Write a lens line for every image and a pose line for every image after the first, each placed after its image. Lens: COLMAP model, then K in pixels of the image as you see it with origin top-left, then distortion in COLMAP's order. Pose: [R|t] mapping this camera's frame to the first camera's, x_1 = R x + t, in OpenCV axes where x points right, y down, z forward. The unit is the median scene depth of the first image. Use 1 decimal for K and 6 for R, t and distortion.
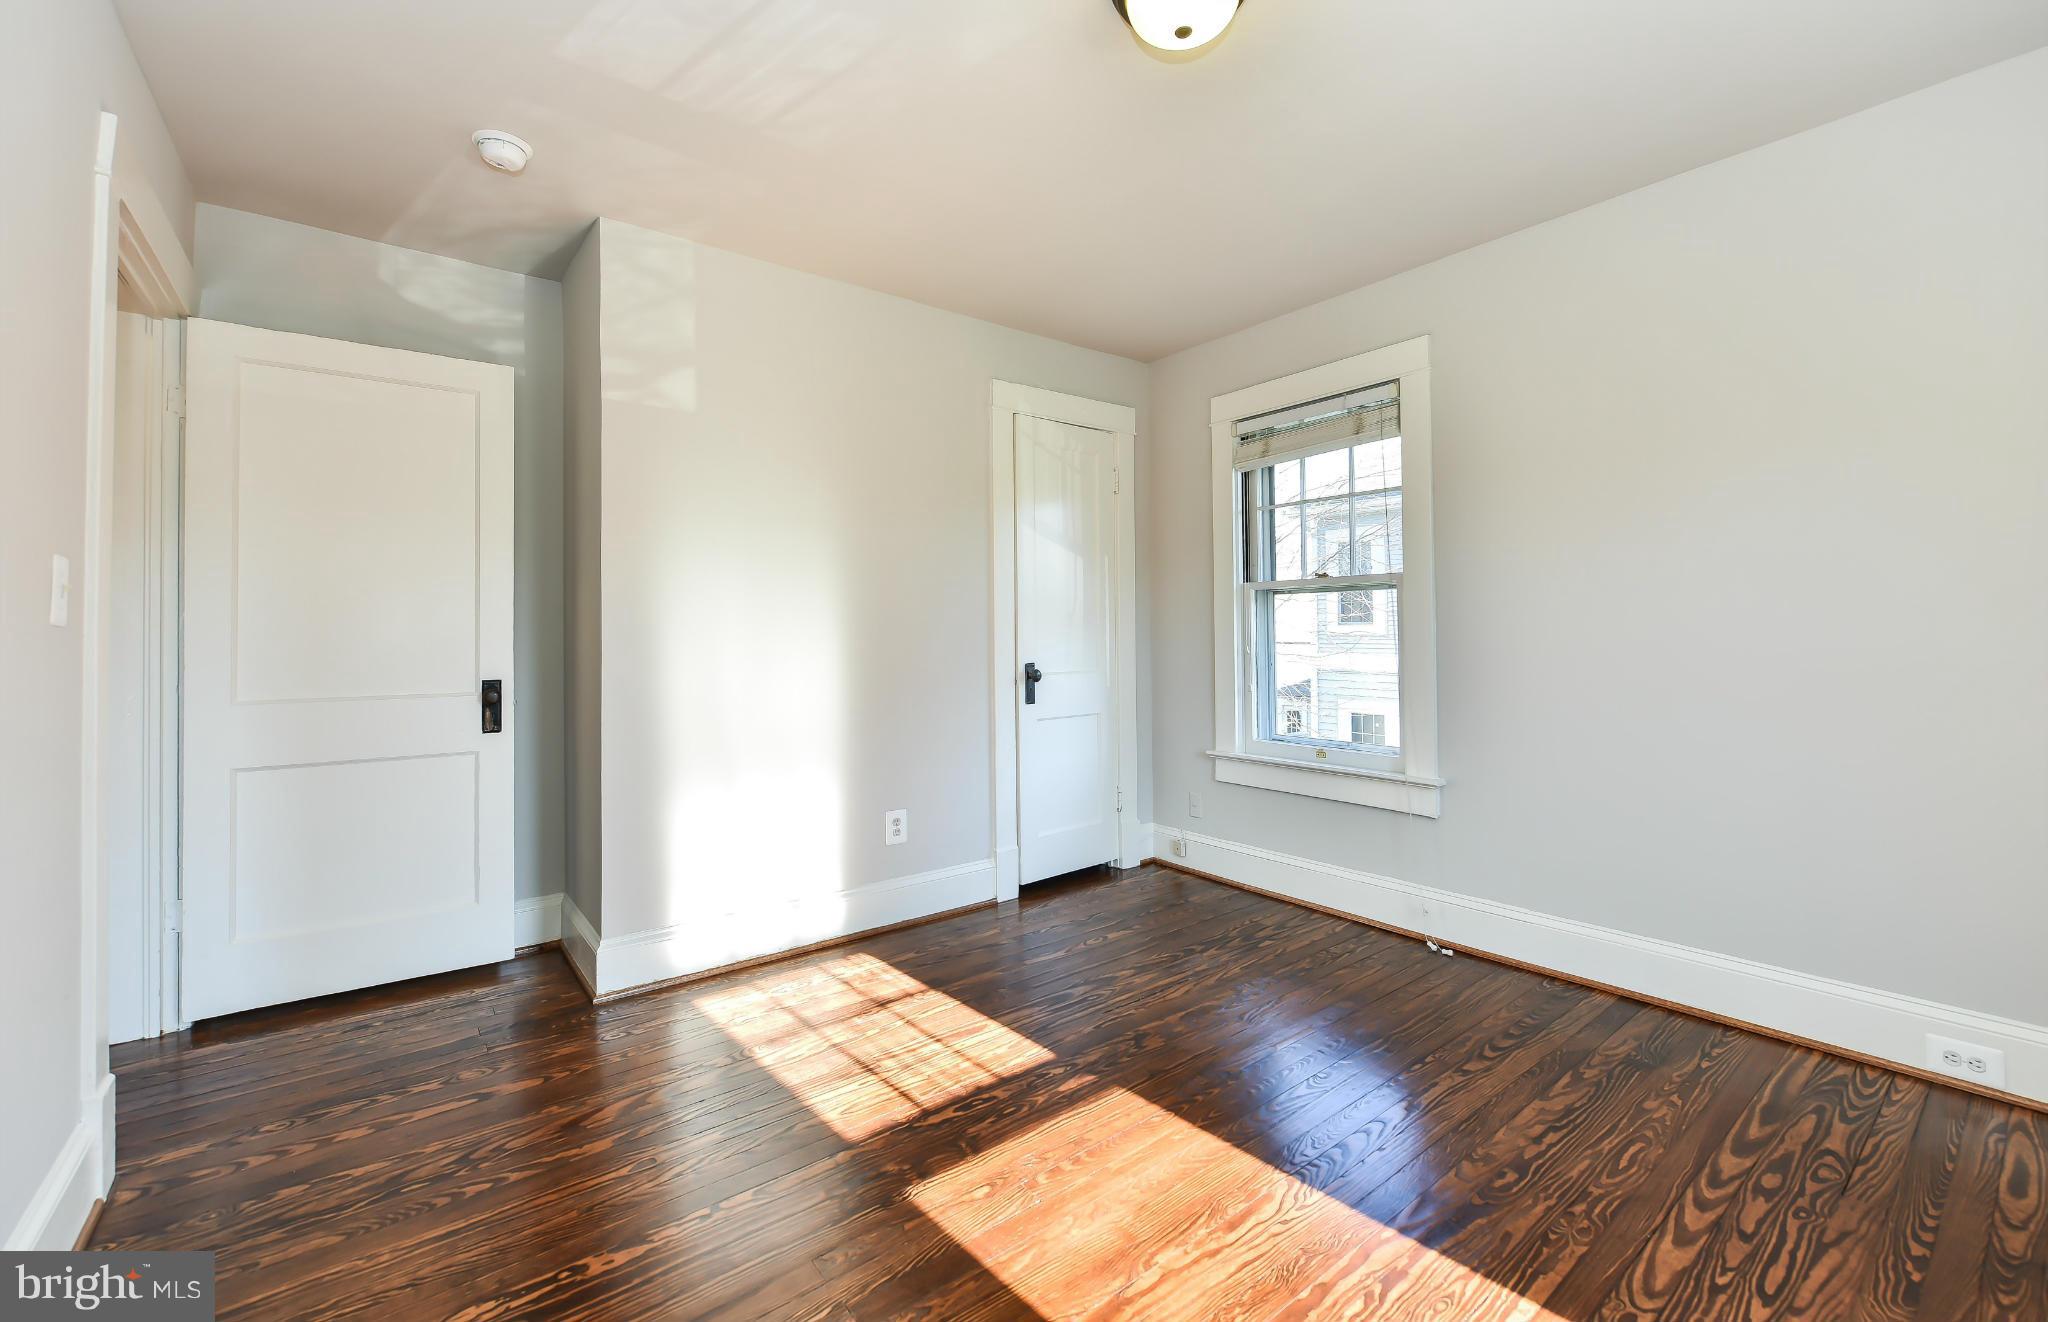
lens RADIAL K [[846.8, 0, 1020.4], [0, 846.8, 615.8], [0, 0, 1]] dist [-0.001403, -0.000801]
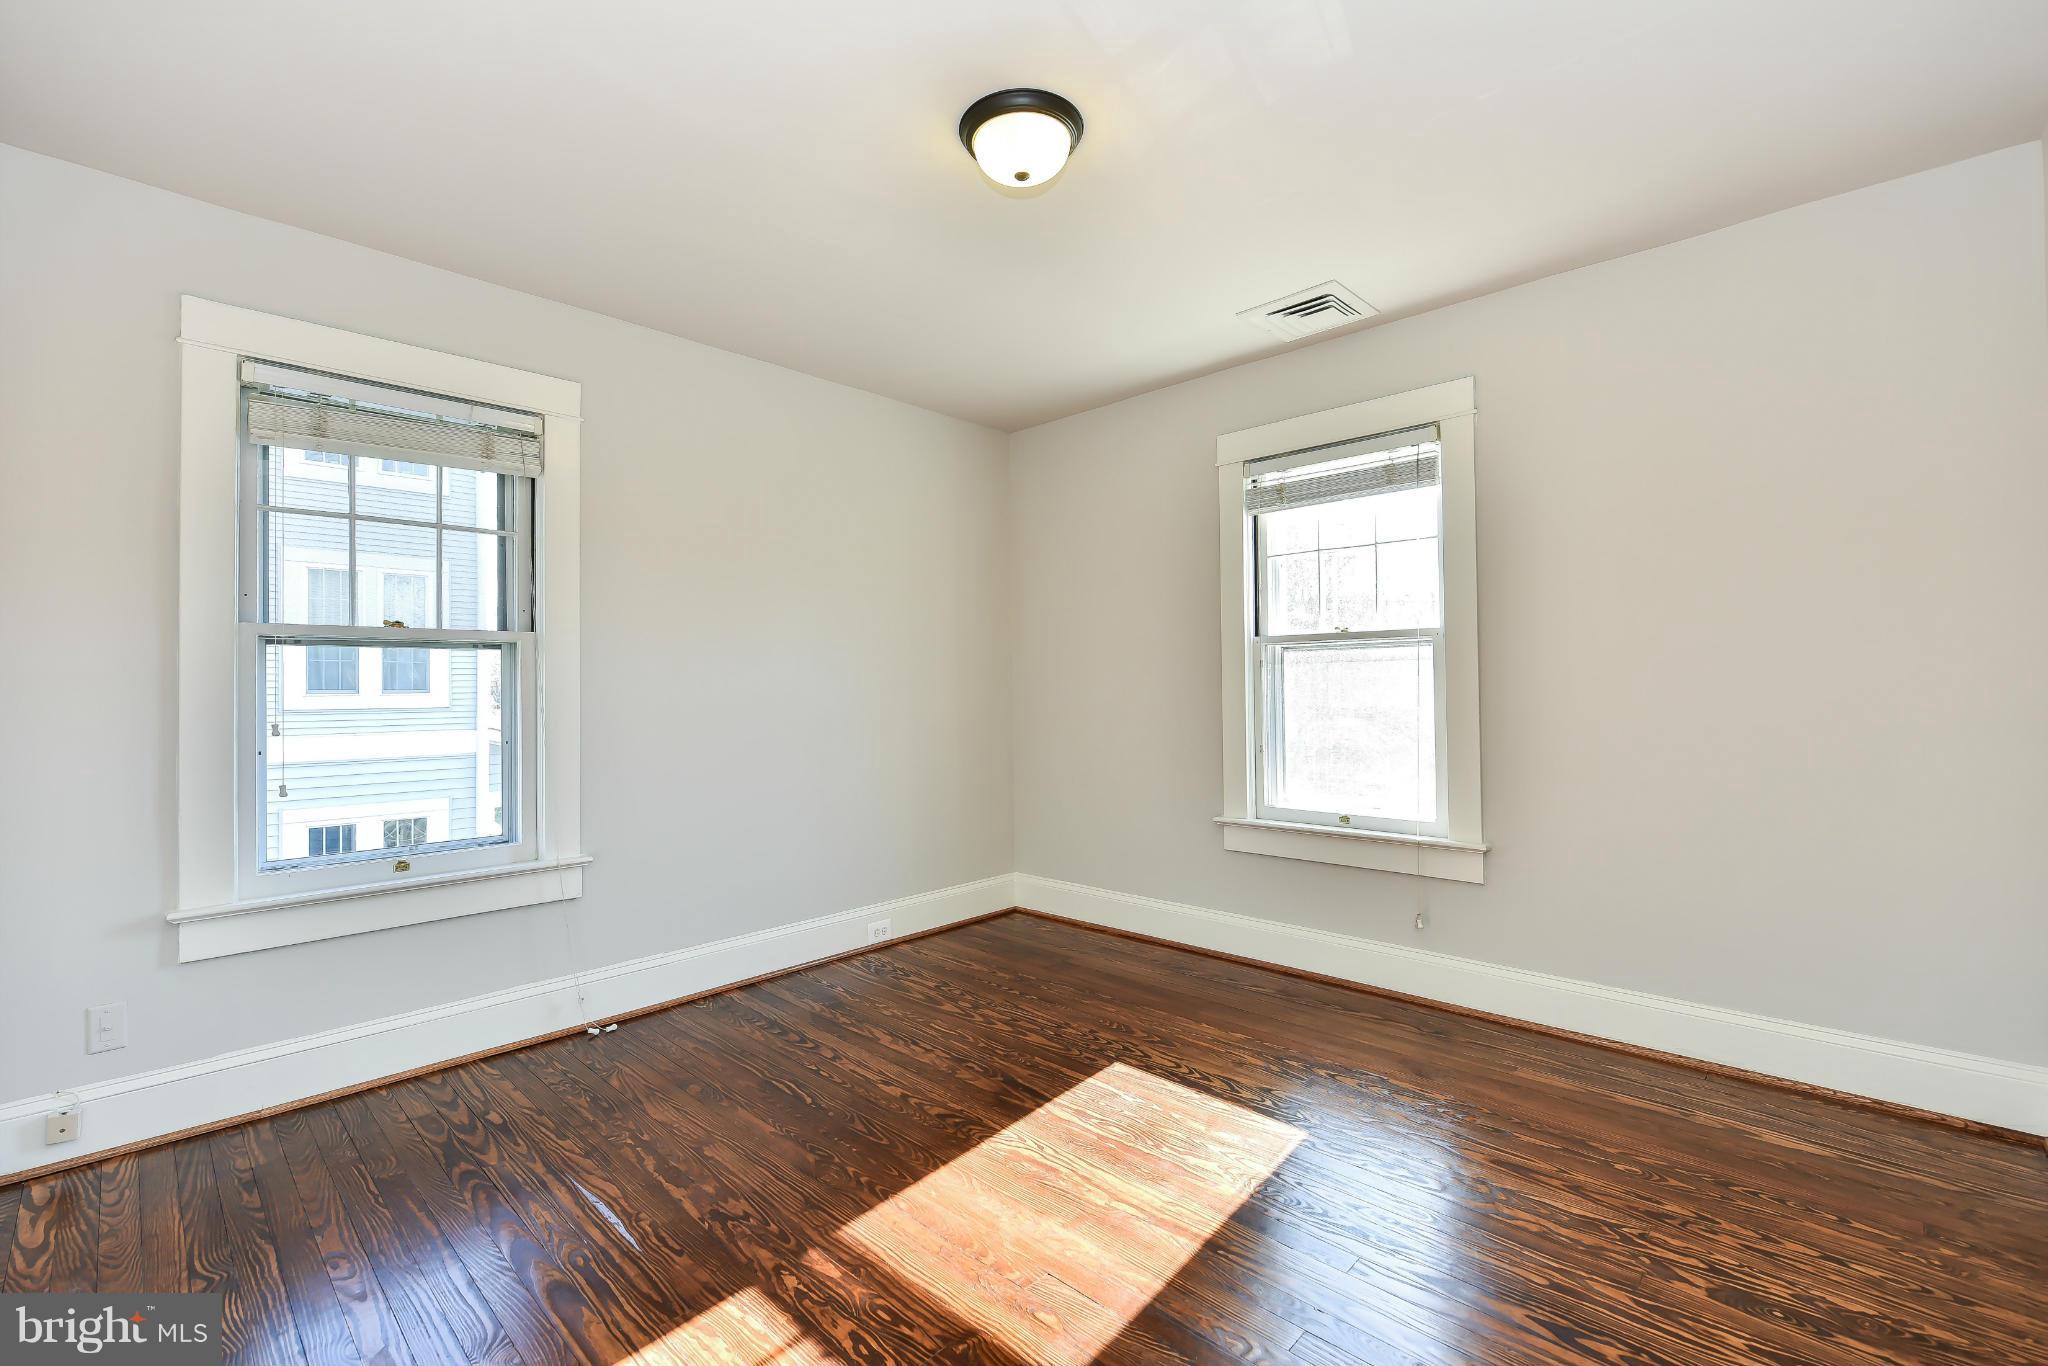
lens RADIAL K [[864.3, 0, 1024.0], [0, 864.3, 683.0], [0, 0, 1]] dist [-0.001568, -0.000324]
pose [[-0.152577, 0.023466, 0.988013, -0.531353], [-0.007309, 0.999664, -0.024871, 0.020314], [-0.988265, -0.011016, -0.152354, 0.650723]]
